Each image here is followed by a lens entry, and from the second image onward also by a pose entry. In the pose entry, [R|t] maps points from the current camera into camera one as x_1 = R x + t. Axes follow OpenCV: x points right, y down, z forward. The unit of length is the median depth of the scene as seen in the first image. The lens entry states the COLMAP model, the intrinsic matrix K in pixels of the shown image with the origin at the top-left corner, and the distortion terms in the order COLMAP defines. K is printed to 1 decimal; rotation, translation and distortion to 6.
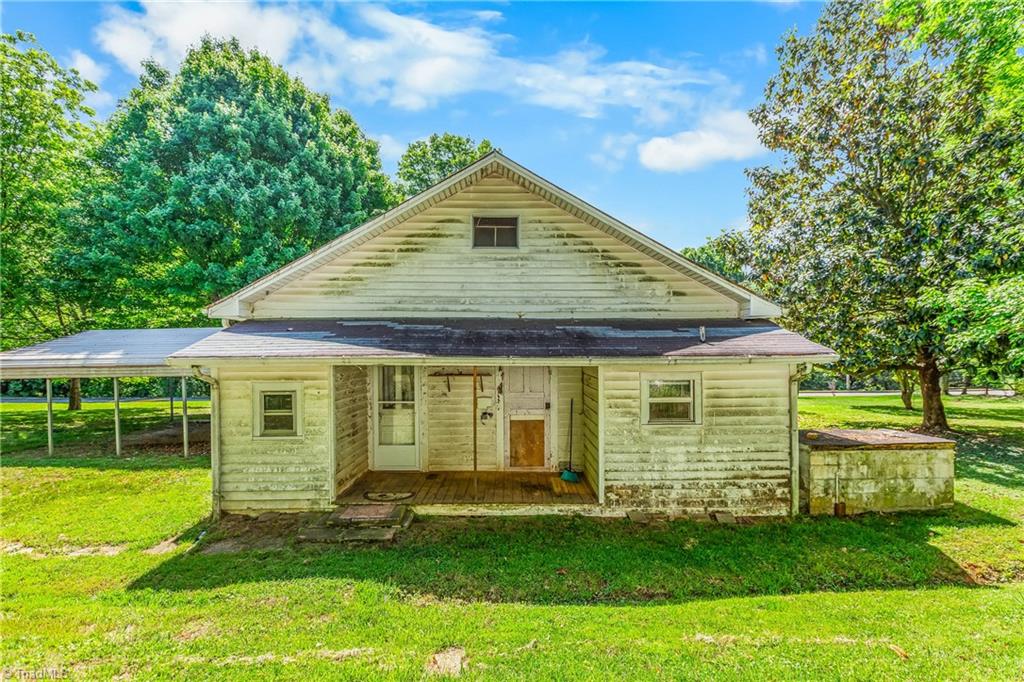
lens RADIAL K [[465.4, 0, 510.2], [0, 465.4, 332.2], [0, 0, 1]] dist [0.000719, 0.000325]
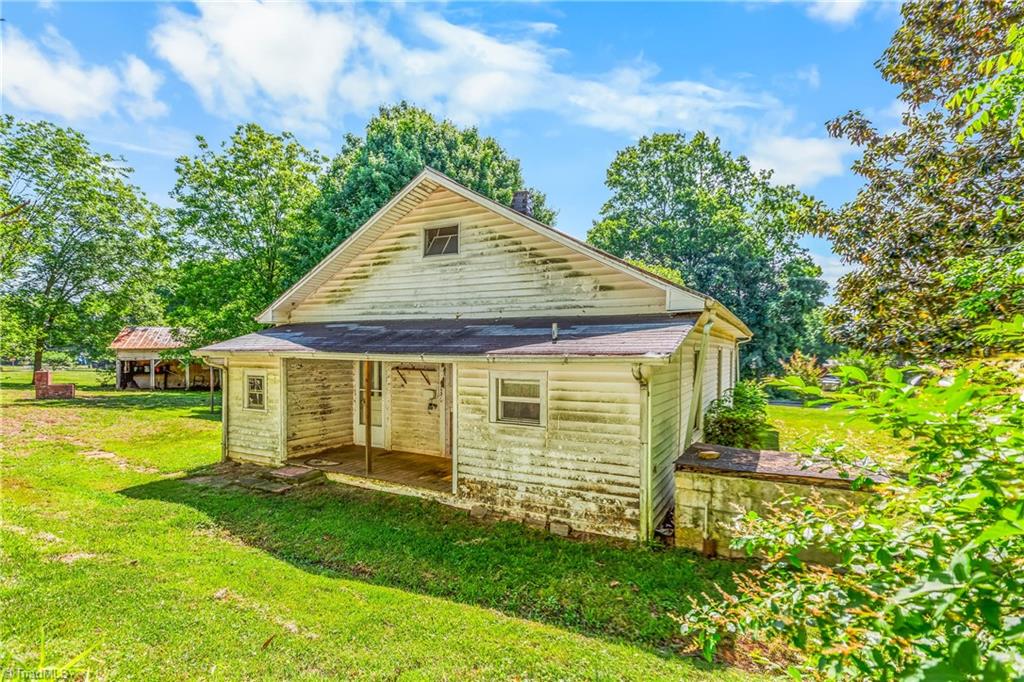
lens RADIAL K [[444.9, 0, 512.0], [0, 444.9, 341.0], [0, 0, 1]] dist [-0.001965, -0.000099]
pose [[0.894841, -0.000017, -0.446385, 0.751658], [0.007854, 0.999846, 0.015706, 0.008264], [0.446316, -0.017560, 0.894703, 0.164049]]
